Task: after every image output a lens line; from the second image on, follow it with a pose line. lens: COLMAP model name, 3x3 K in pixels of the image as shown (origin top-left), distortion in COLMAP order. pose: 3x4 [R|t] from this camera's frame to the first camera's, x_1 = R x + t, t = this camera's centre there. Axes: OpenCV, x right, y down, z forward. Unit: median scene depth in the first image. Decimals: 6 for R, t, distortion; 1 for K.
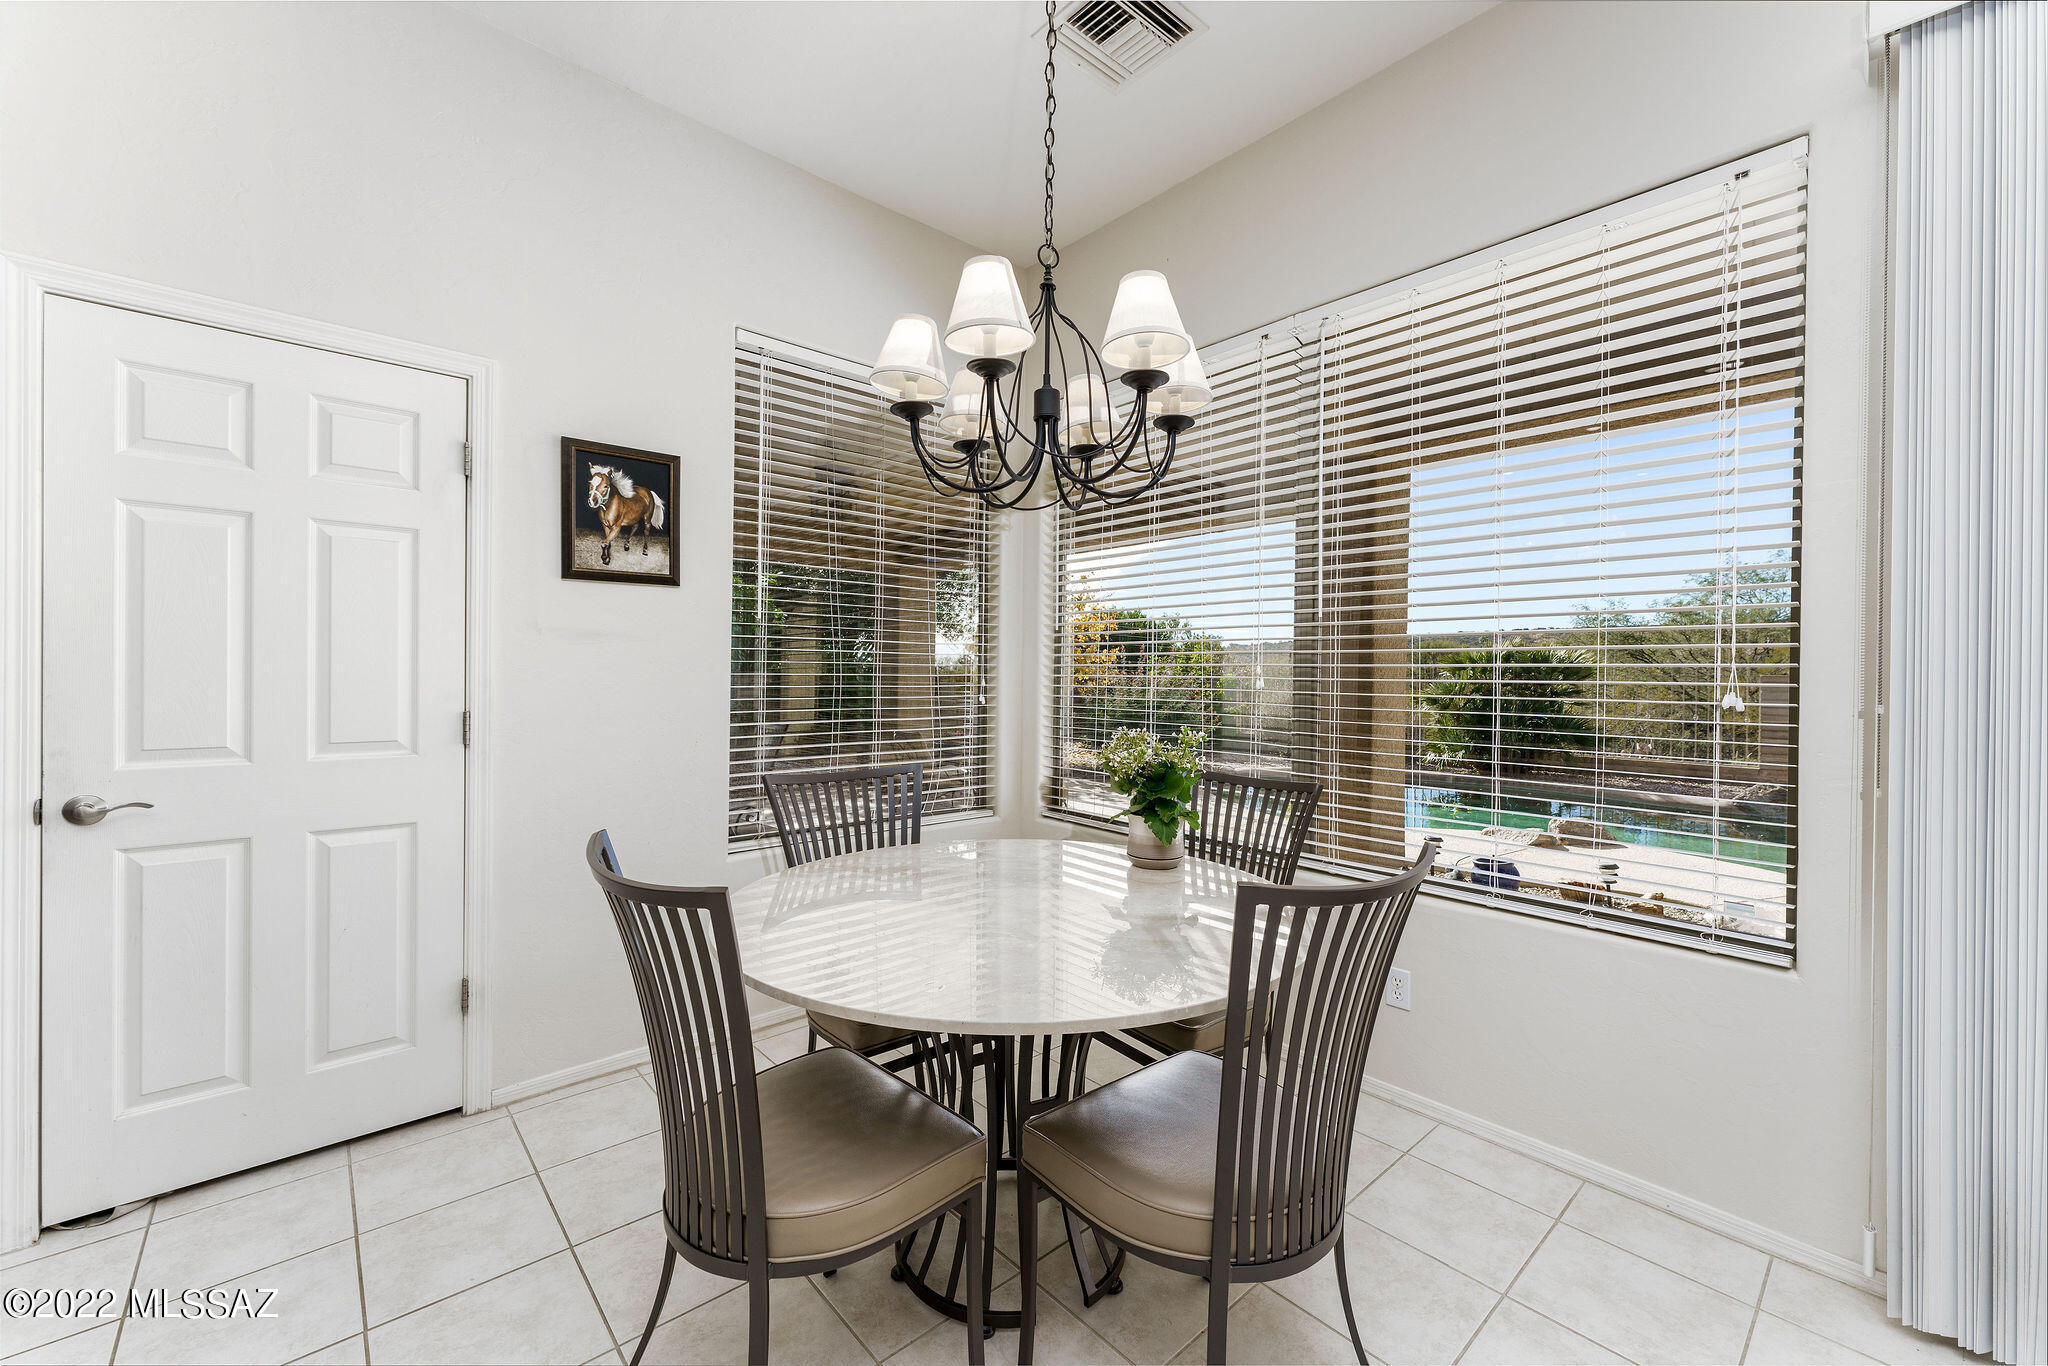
lens RADIAL K [[828.8, 0, 1026.2], [0, 828.8, 682.5], [0, 0, 1]] dist [-0.000897, 0.000550]
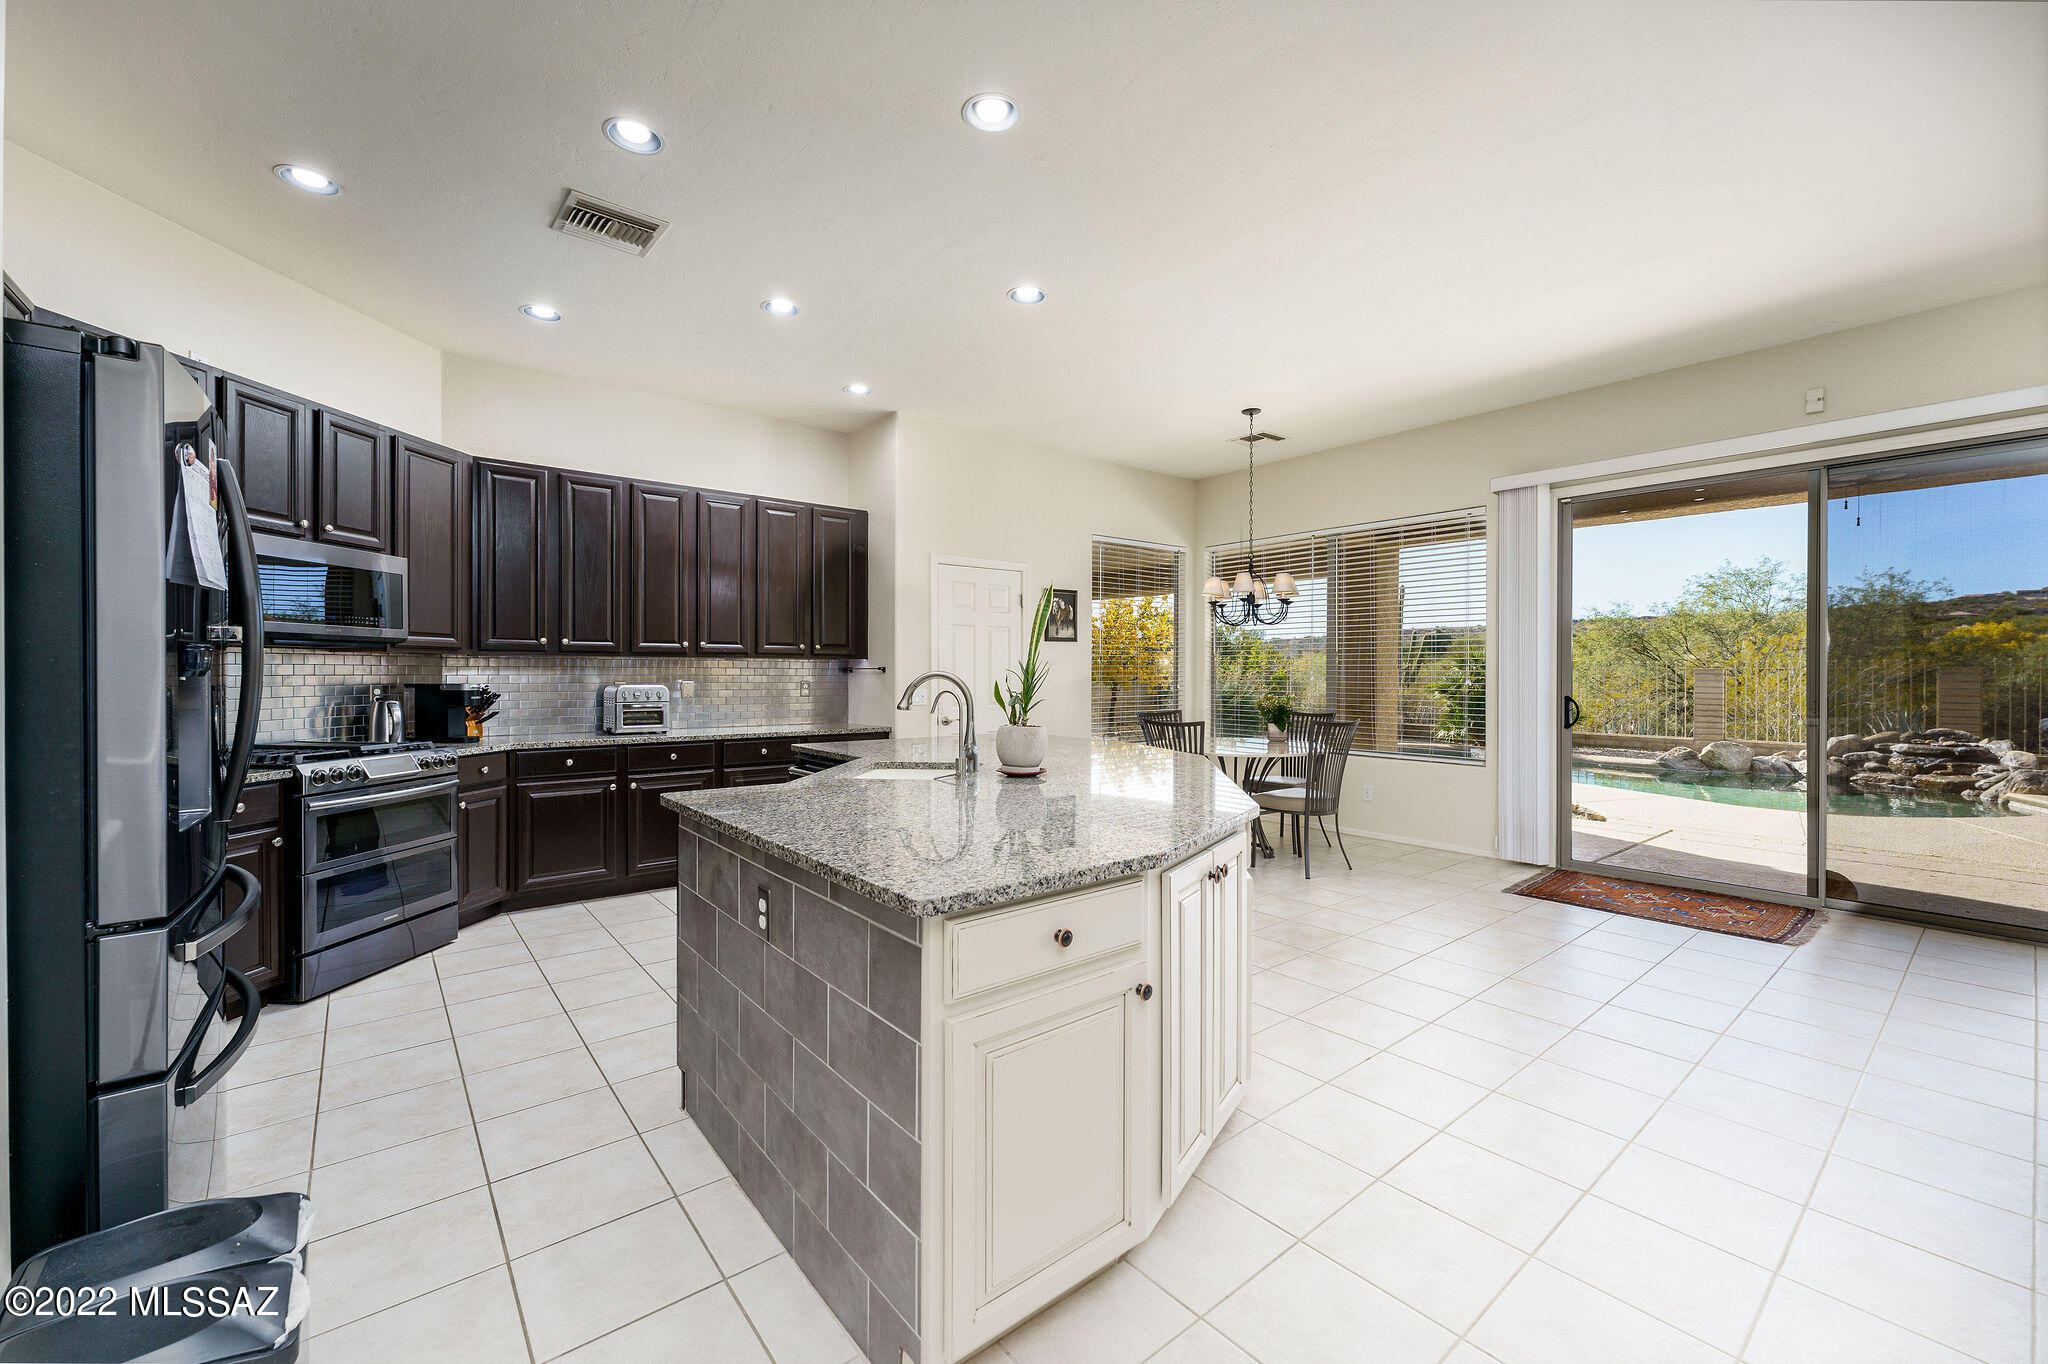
lens RADIAL K [[828.8, 0, 1036.7], [0, 828.8, 676.6], [0, 0, 1]] dist [-0.000897, 0.000550]
pose [[0.999444, -0.012440, -0.030948, -0.477018], [0.012349, 0.999919, -0.003136, -0.005348], [0.030985, 0.002752, 0.999516, -1.542317]]
